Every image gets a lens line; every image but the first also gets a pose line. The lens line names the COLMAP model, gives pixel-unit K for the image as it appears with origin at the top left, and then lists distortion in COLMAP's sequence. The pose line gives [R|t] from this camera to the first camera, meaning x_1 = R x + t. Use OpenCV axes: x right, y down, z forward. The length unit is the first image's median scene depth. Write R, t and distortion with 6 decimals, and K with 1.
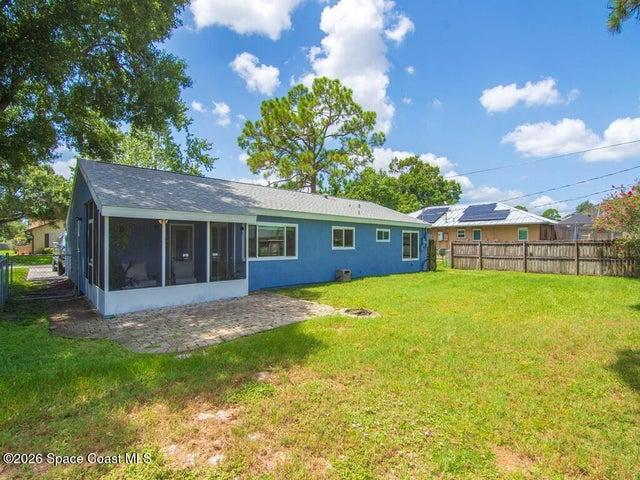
lens RADIAL K [[308.3, 0, 319.1], [0, 308.3, 242.4], [0, 0, 1]] dist [-0.002878, -0.013815]
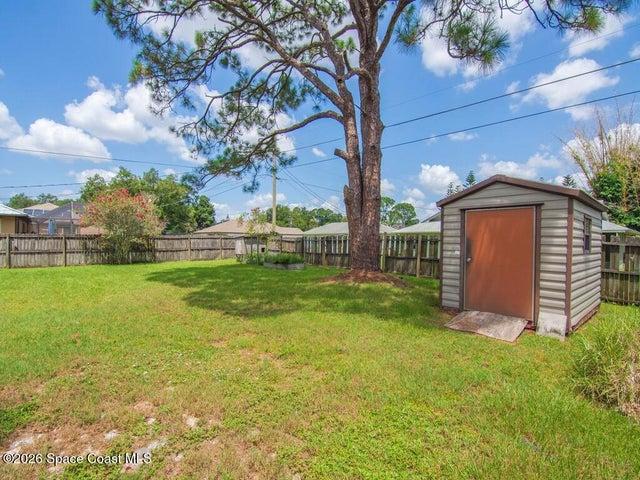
lens RADIAL K [[308.3, 0, 319.1], [0, 308.3, 242.4], [0, 0, 1]] dist [-0.002878, -0.013815]
pose [[0.048551, -0.006487, 0.998800, -0.176460], [-0.013336, 0.999886, 0.007142, 0.001345], [-0.998732, -0.013666, 0.048459, 0.031061]]
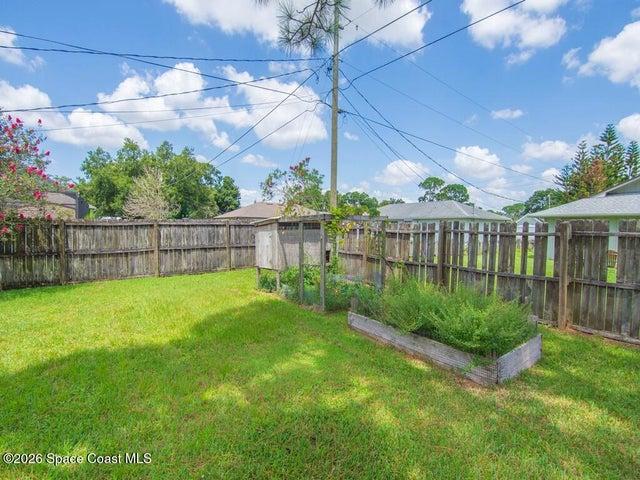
lens RADIAL K [[308.3, 0, 319.1], [0, 308.3, 242.4], [0, 0, 1]] dist [-0.002878, -0.013815]
pose [[0.135717, -0.049706, 0.989500, 0.504251], [-0.015884, 0.998503, 0.052336, -0.002306], [-0.990620, -0.022821, 0.134724, 0.241315]]
